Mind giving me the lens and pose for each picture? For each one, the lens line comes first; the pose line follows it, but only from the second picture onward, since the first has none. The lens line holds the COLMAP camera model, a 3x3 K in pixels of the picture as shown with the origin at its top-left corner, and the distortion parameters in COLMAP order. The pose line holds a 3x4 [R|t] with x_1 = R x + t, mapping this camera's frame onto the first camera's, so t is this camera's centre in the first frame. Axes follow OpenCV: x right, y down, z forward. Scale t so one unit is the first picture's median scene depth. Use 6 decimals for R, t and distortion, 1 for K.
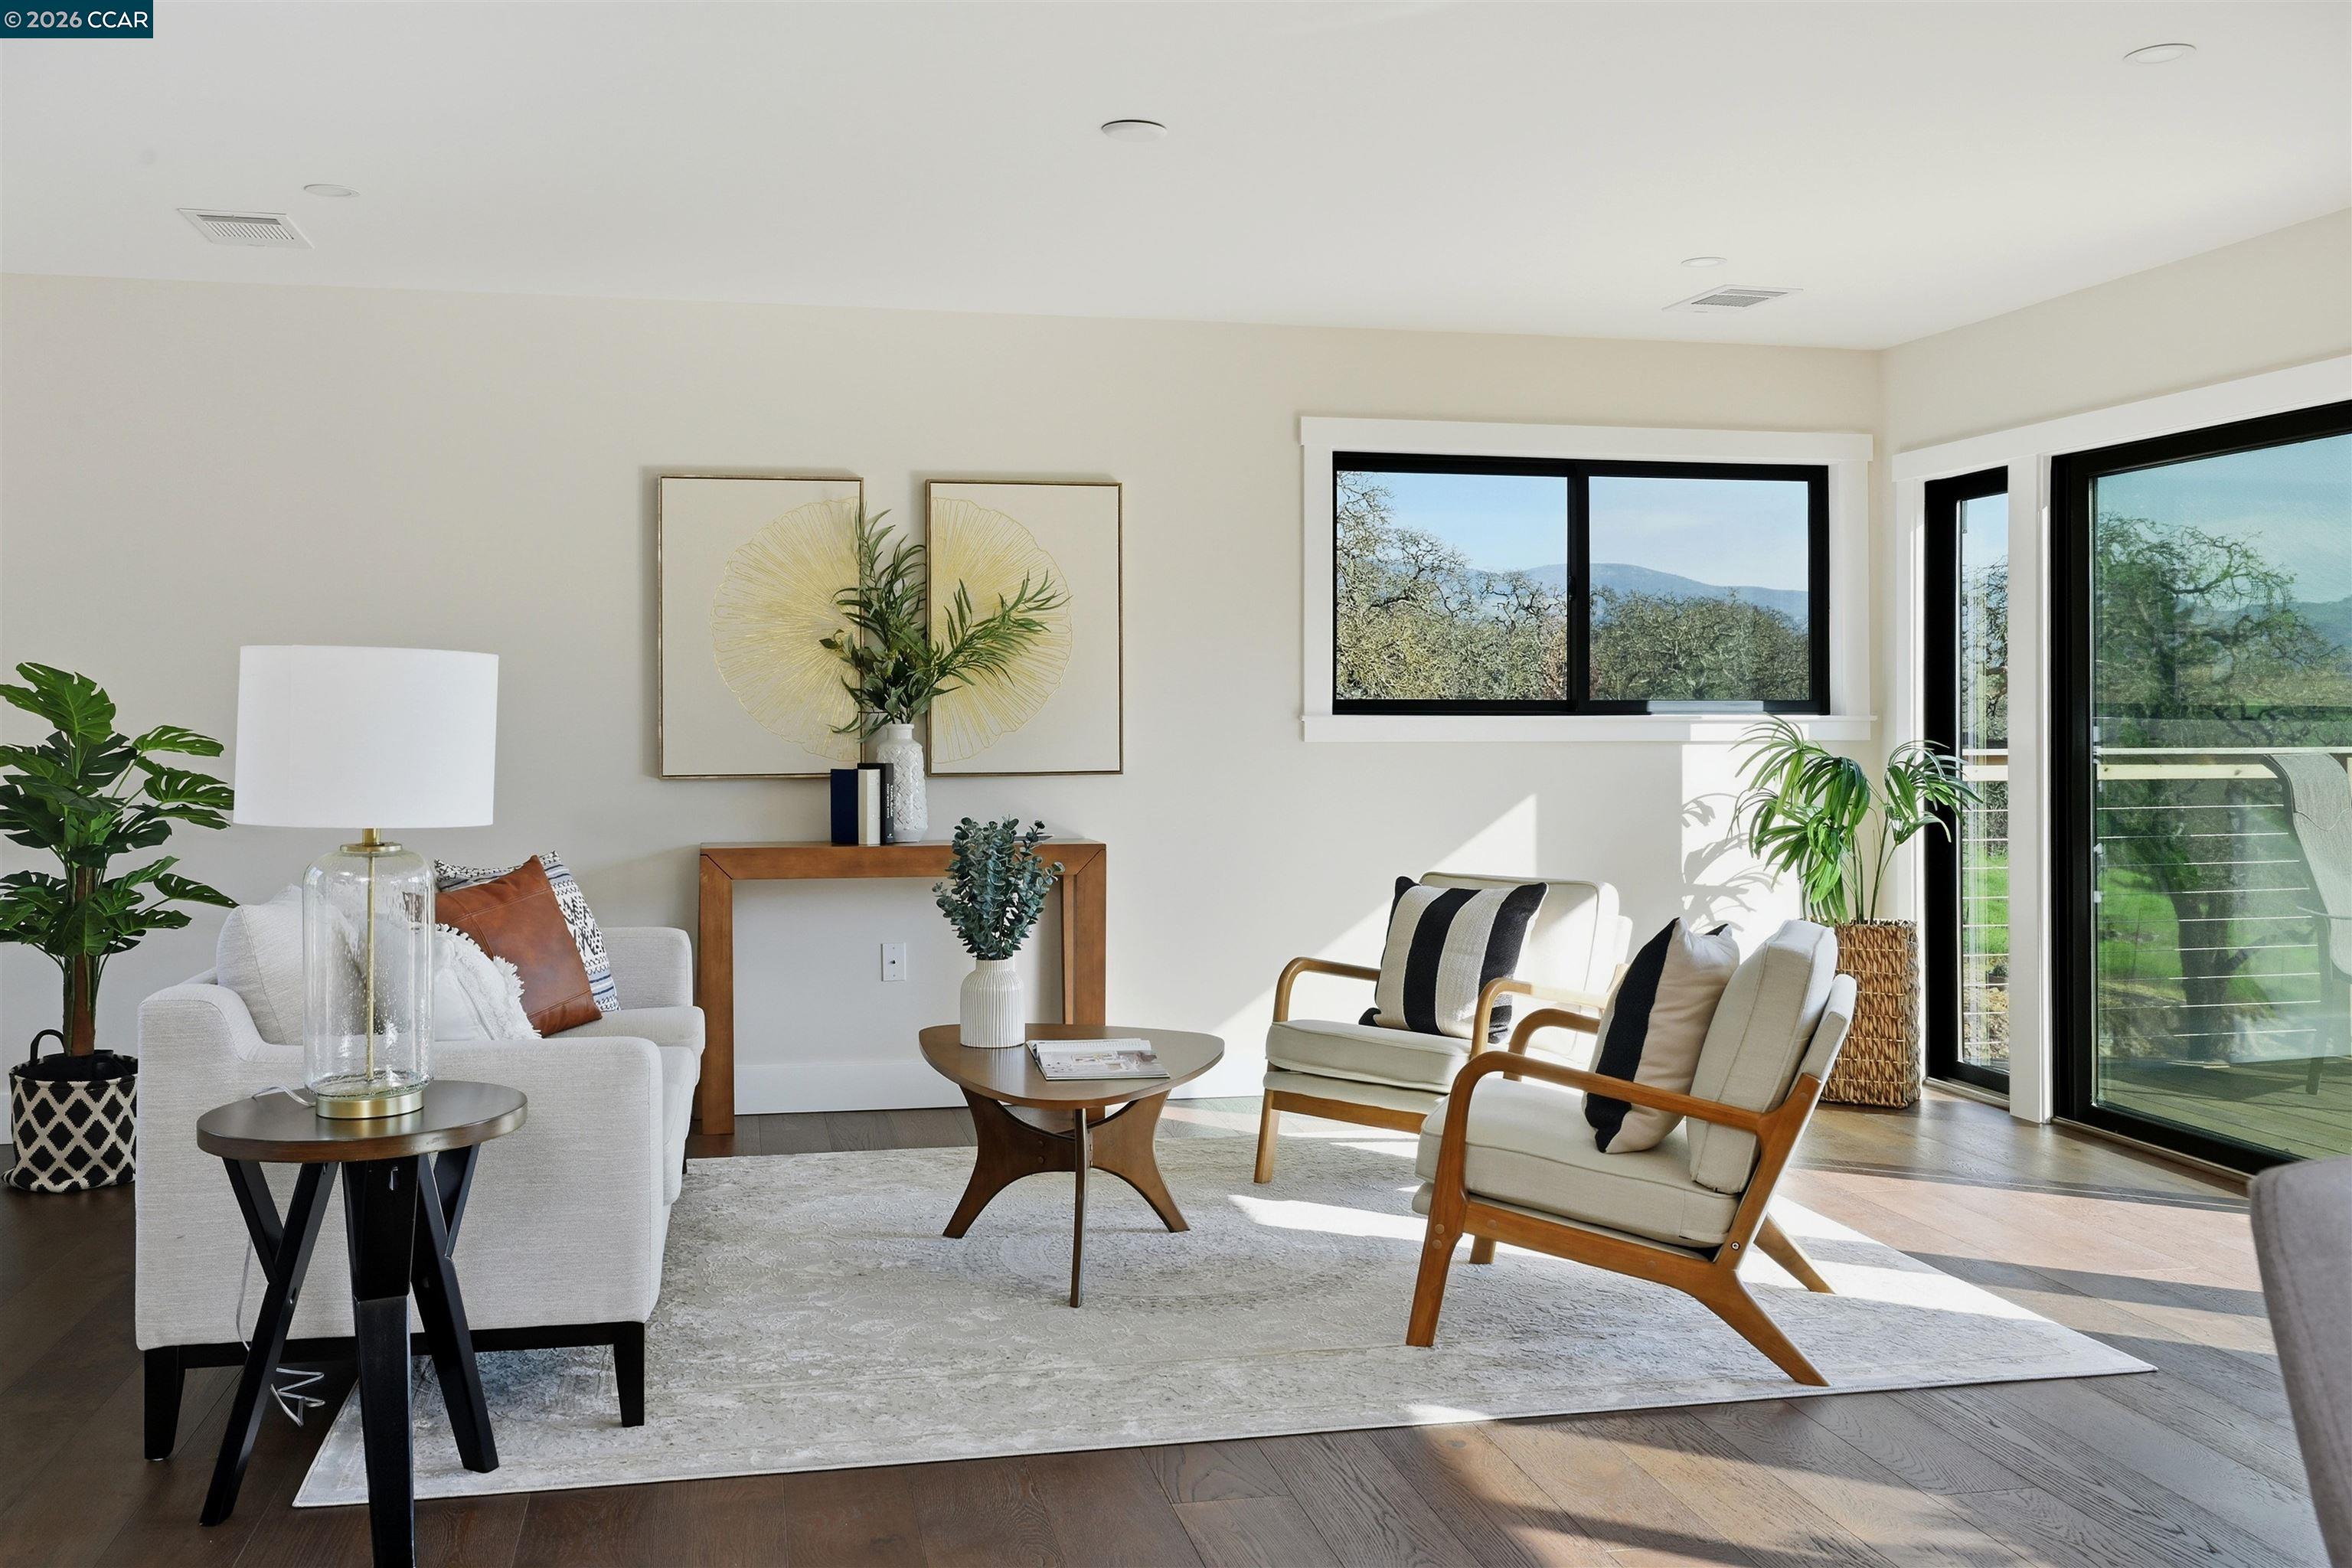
lens RADIAL K [[2111.1, 0, 1173.4], [0, 2111.1, 695.2], [0, 0, 1]] dist [-0.001388, -0.007649]
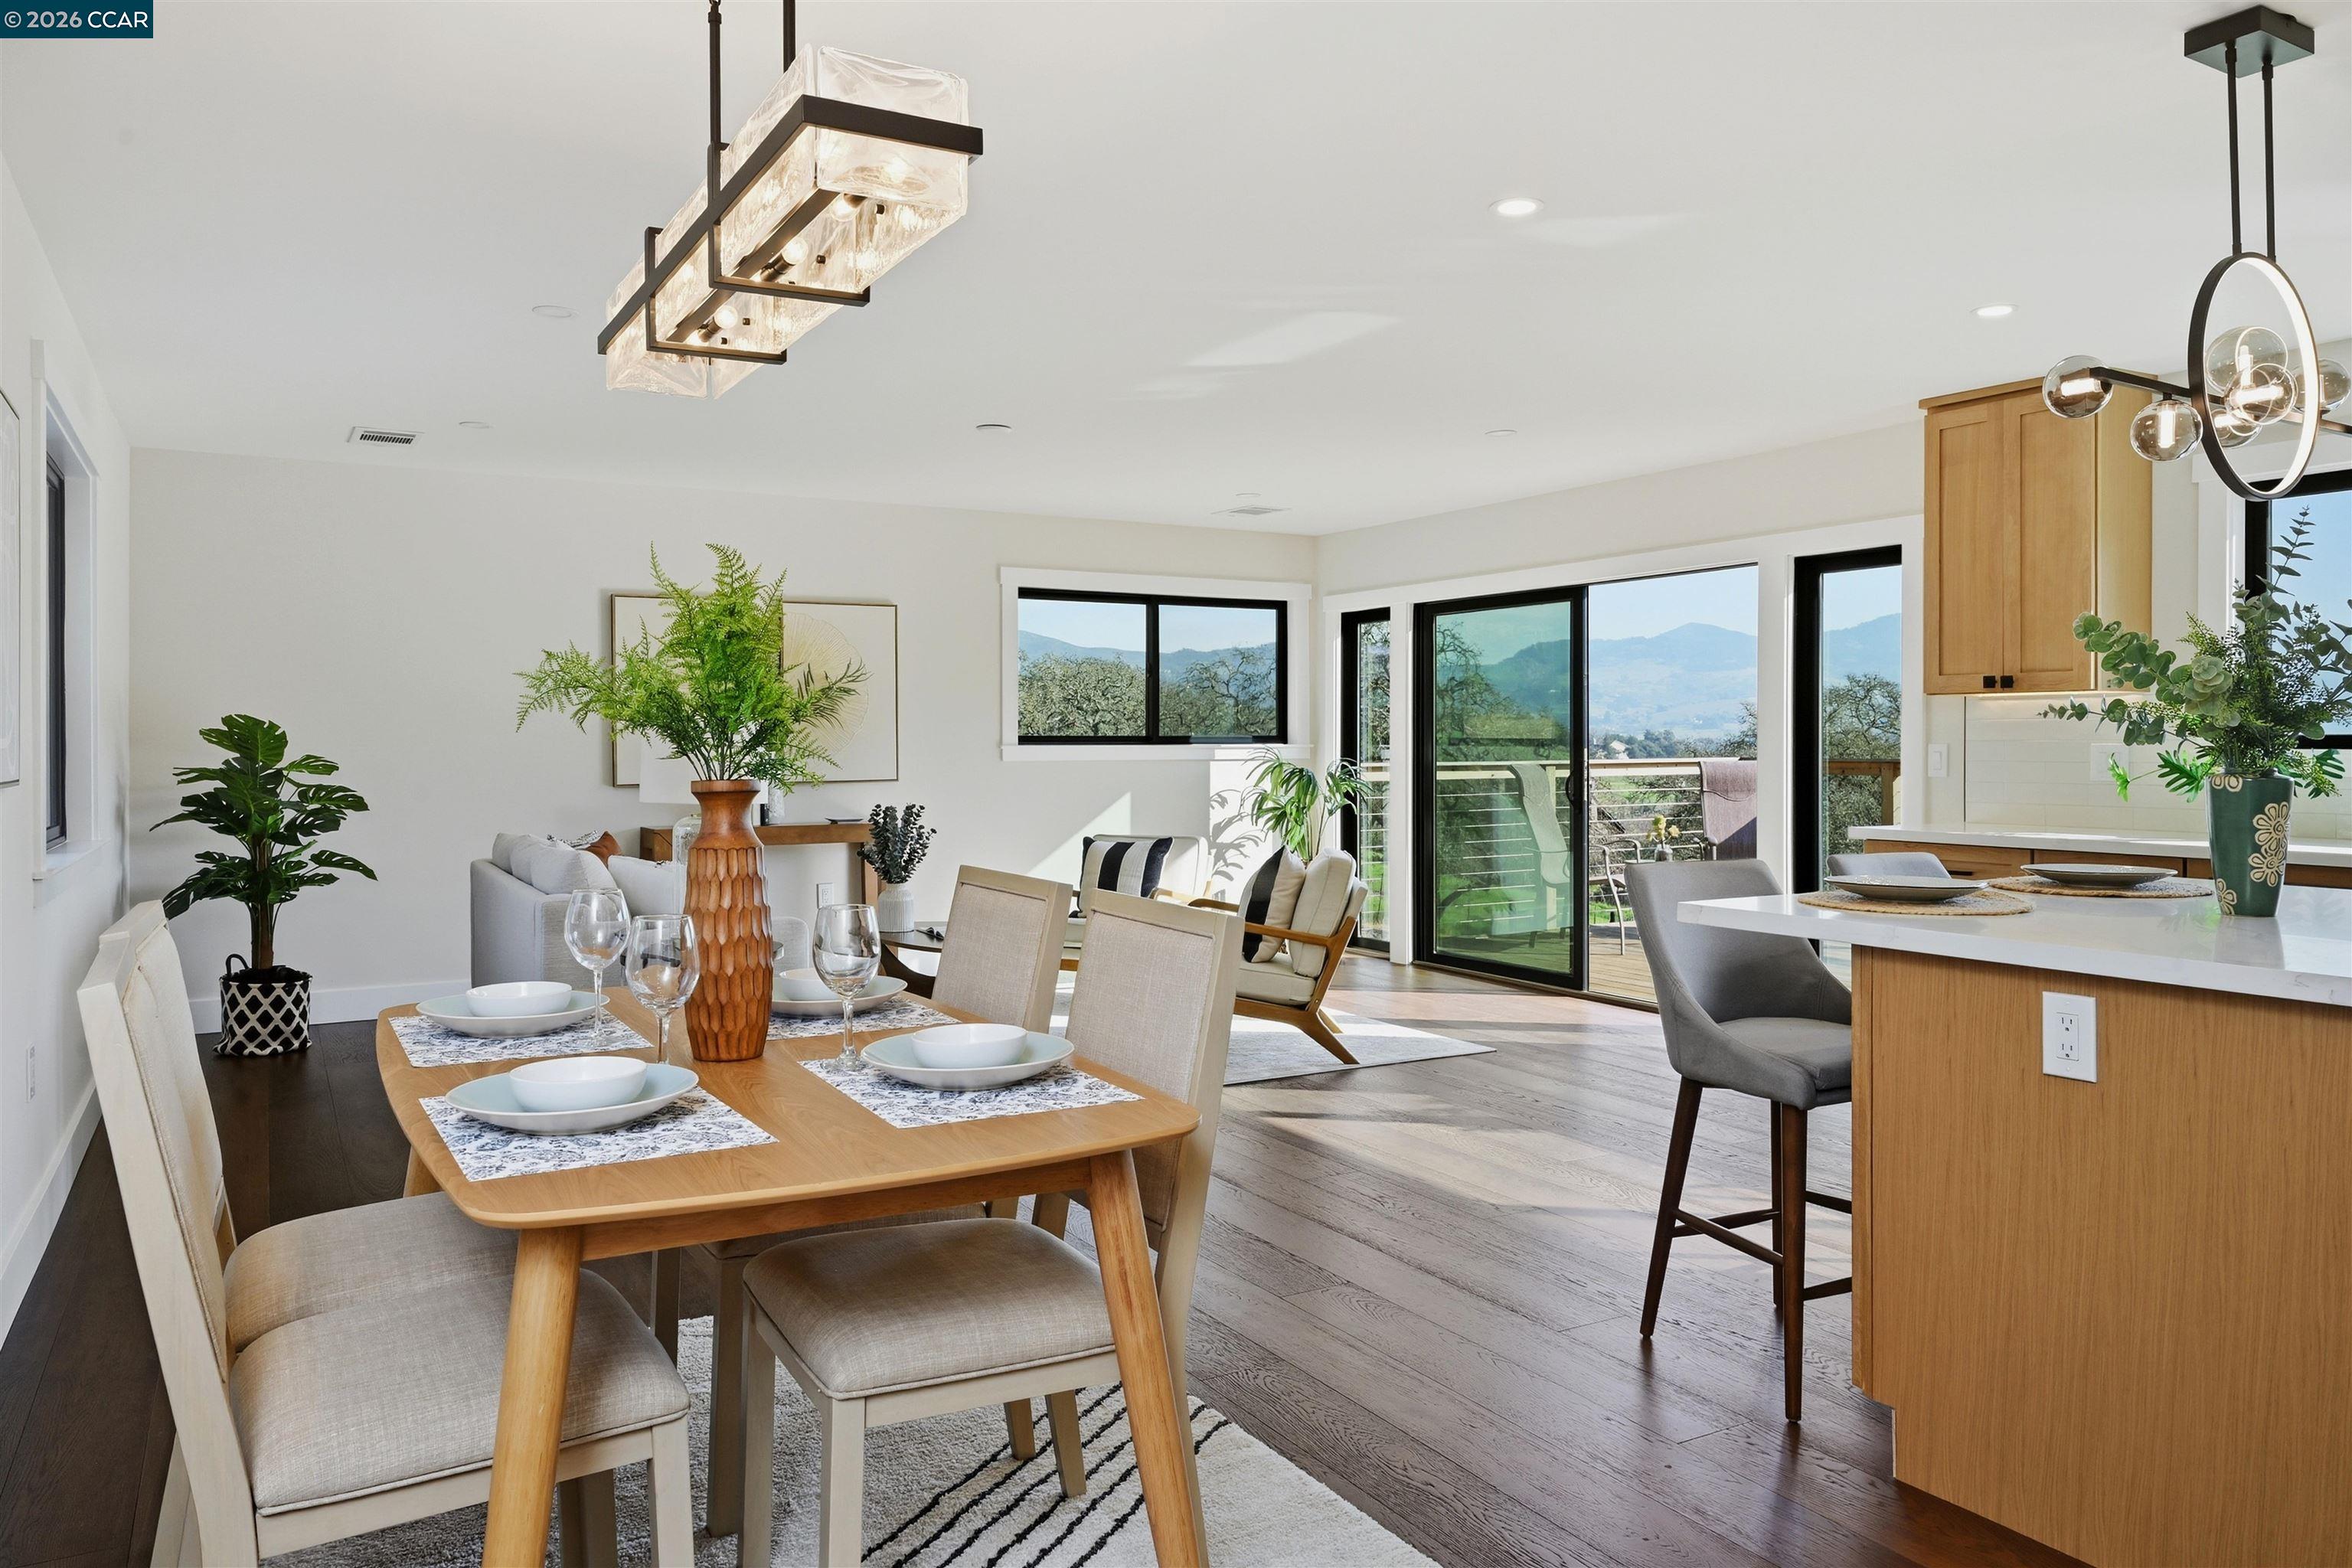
lens RADIAL K [[1628.2, 0, 1176.0], [0, 1628.2, 784.0], [0, 0, 1]] dist [0.001794, 0.000442]
pose [[0.951871, -0.010458, 0.306320, -0.219030], [-0.000090, 0.999408, 0.034398, -0.004662], [-0.306498, -0.032770, 0.951307, -0.293578]]
